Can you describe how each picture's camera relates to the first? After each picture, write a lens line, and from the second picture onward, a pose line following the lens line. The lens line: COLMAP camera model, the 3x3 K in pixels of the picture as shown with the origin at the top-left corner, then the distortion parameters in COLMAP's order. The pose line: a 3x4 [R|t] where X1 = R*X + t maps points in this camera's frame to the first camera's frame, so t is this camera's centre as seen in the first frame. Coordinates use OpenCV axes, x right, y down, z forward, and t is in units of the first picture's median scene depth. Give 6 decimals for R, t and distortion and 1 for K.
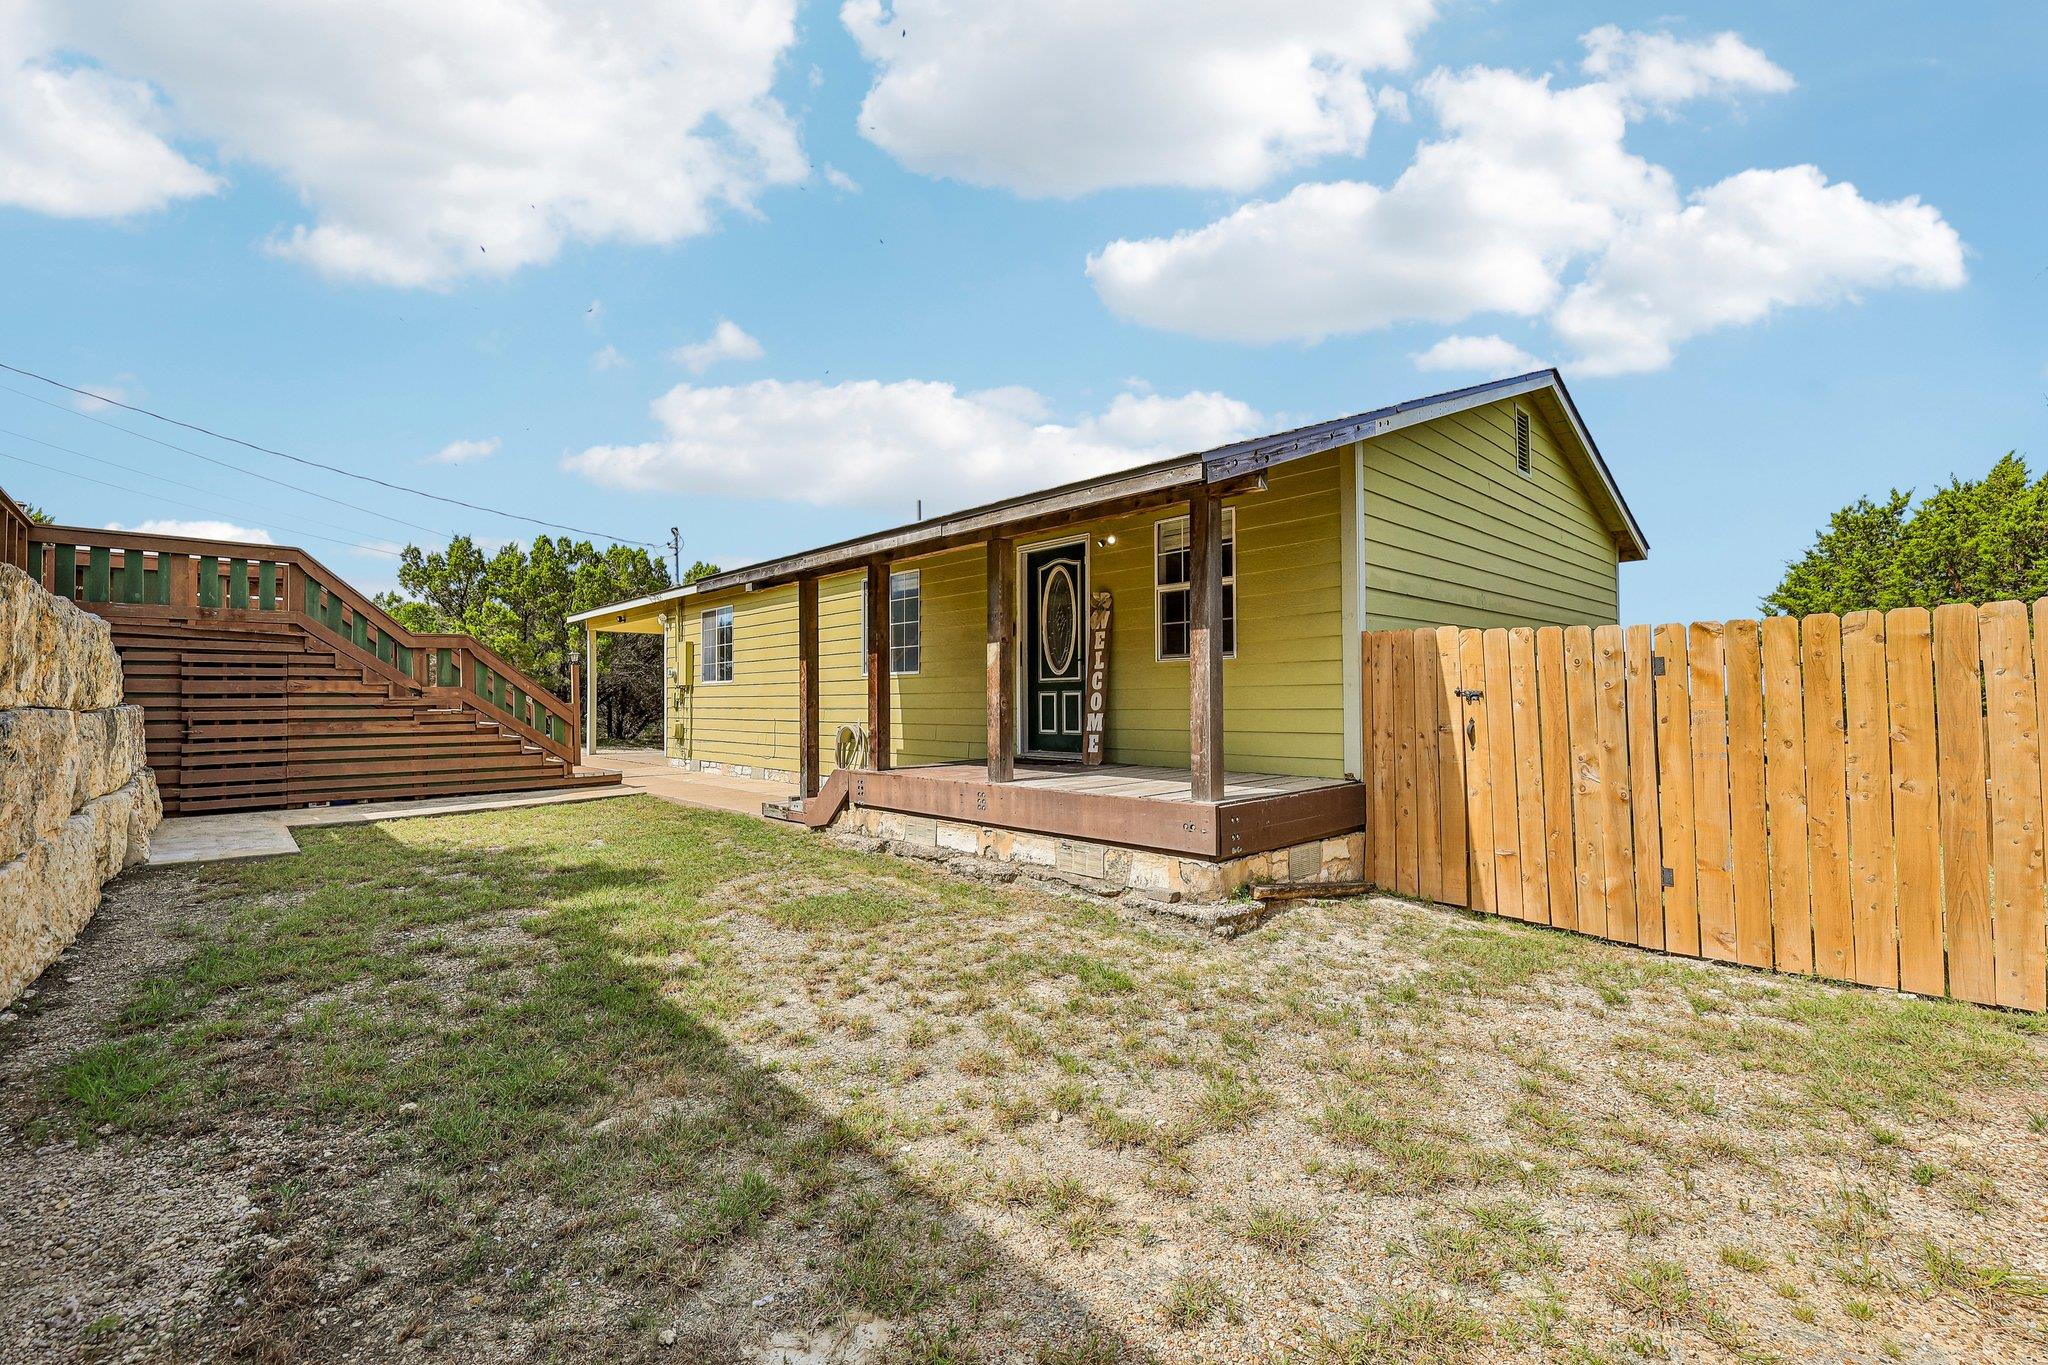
lens RADIAL K [[865.5, 0, 1024.7], [0, 865.5, 678.2], [0, 0, 1]] dist [0.014651, 0.000436]
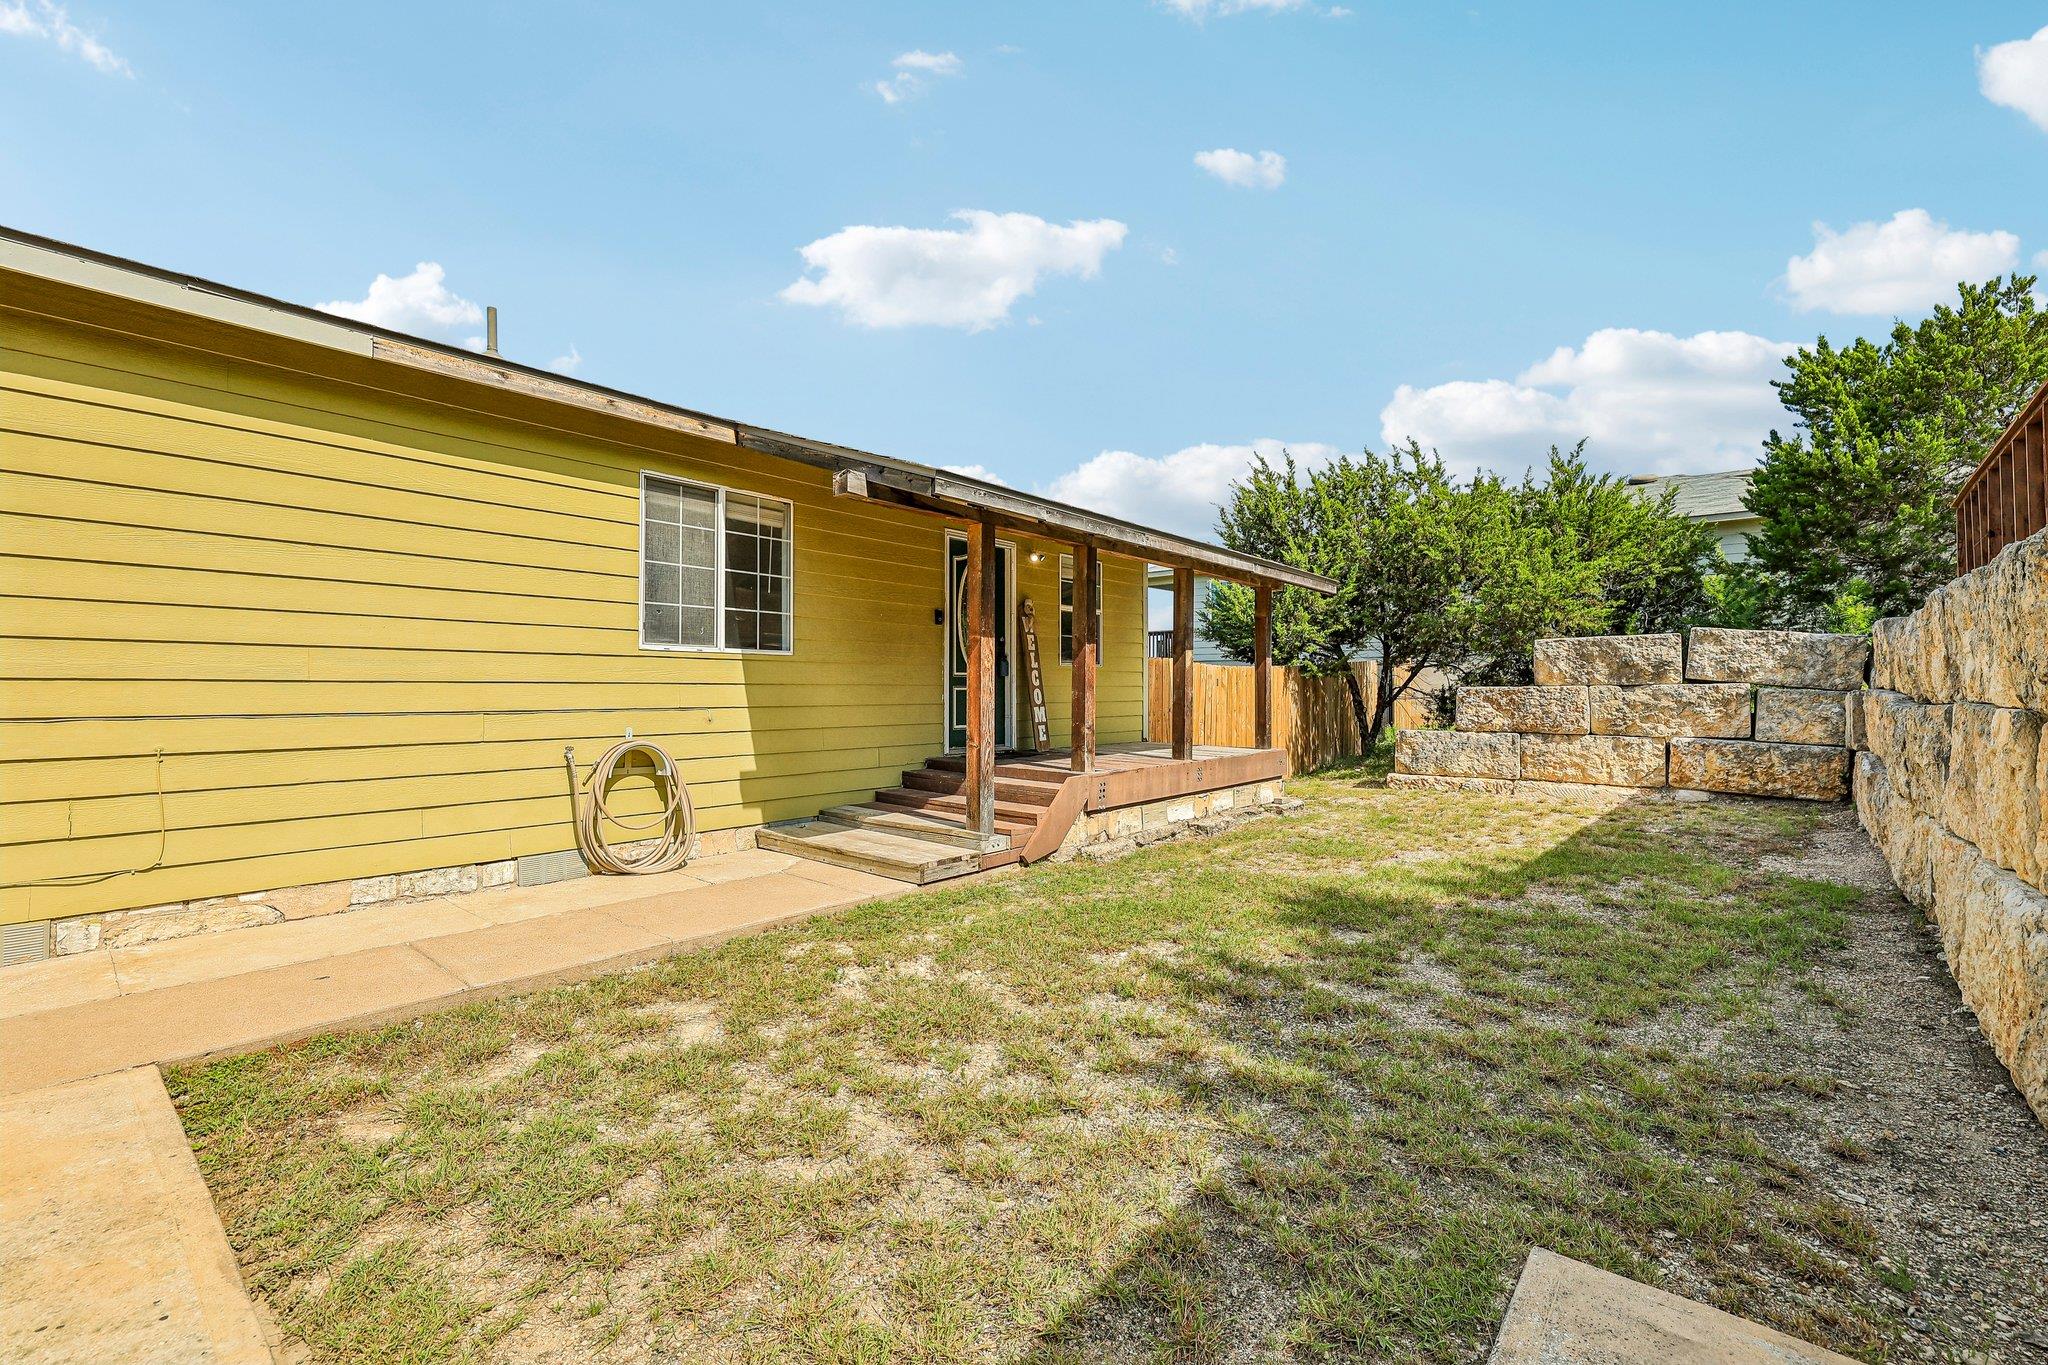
lens RADIAL K [[865.5, 0, 1023.9], [0, 865.5, 683.8], [0, 0, 1]] dist [0.014651, 0.000436]
pose [[-0.124454, 0.013233, 0.992137, -1.105459], [-0.028243, 0.999459, -0.016873, 0.031913], [-0.991823, -0.030121, -0.124013, 1.220778]]
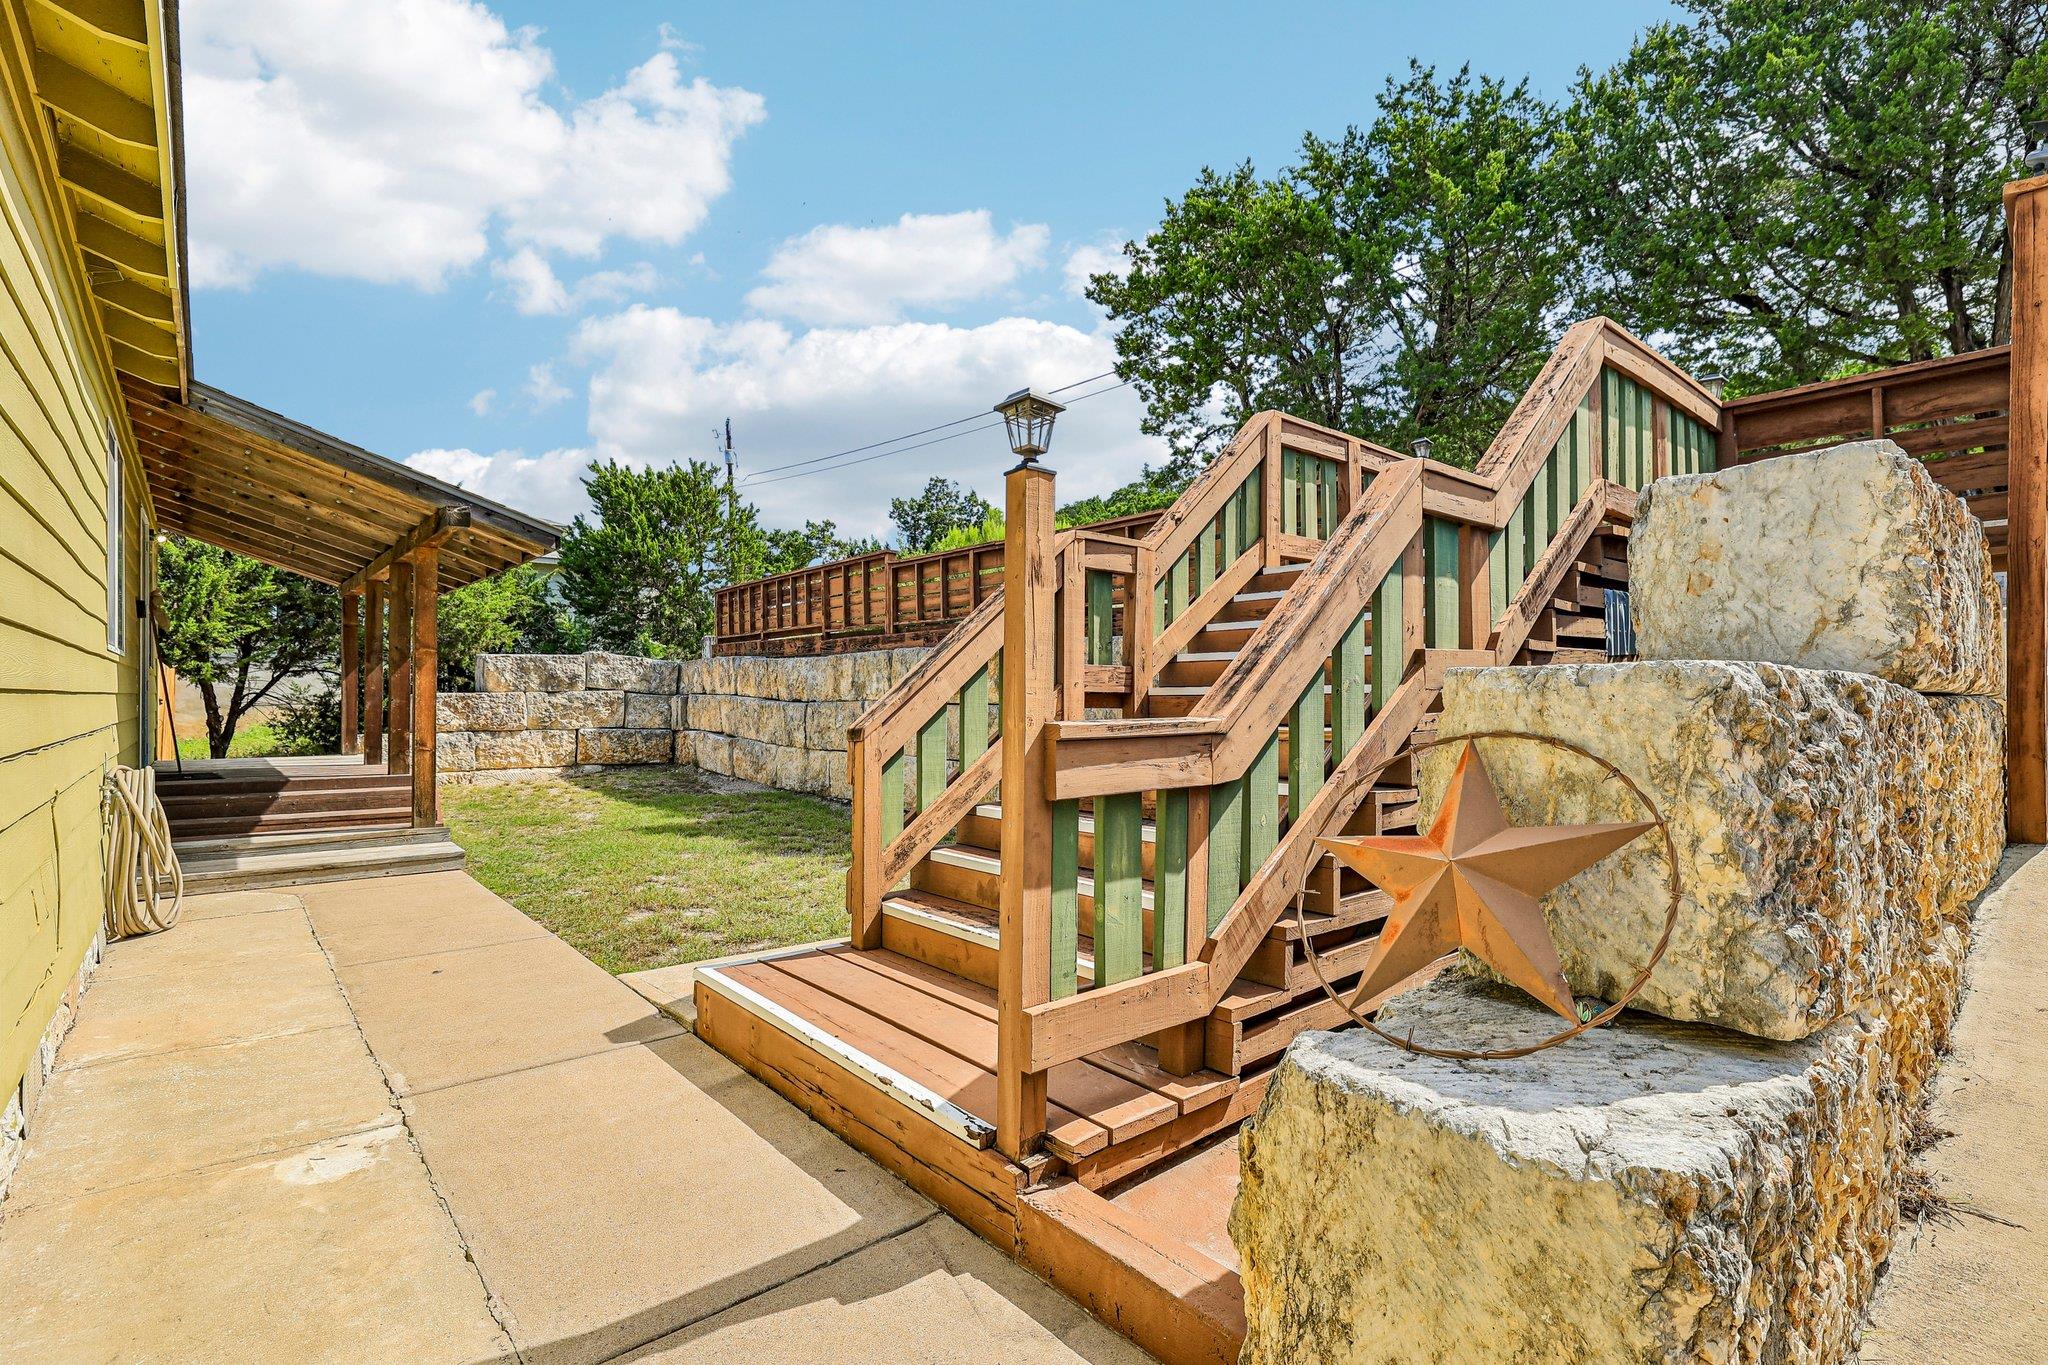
lens RADIAL K [[959.5, 0, 1025.8], [0, 959.5, 690.7], [0, 0, 1]] dist [-0.000126, -0.000007]
pose [[-0.998606, 0.009505, 0.051922, -0.922608], [0.007906, 0.999491, -0.030910, 0.059618], [-0.052189, -0.030456, -0.998173, 2.365359]]
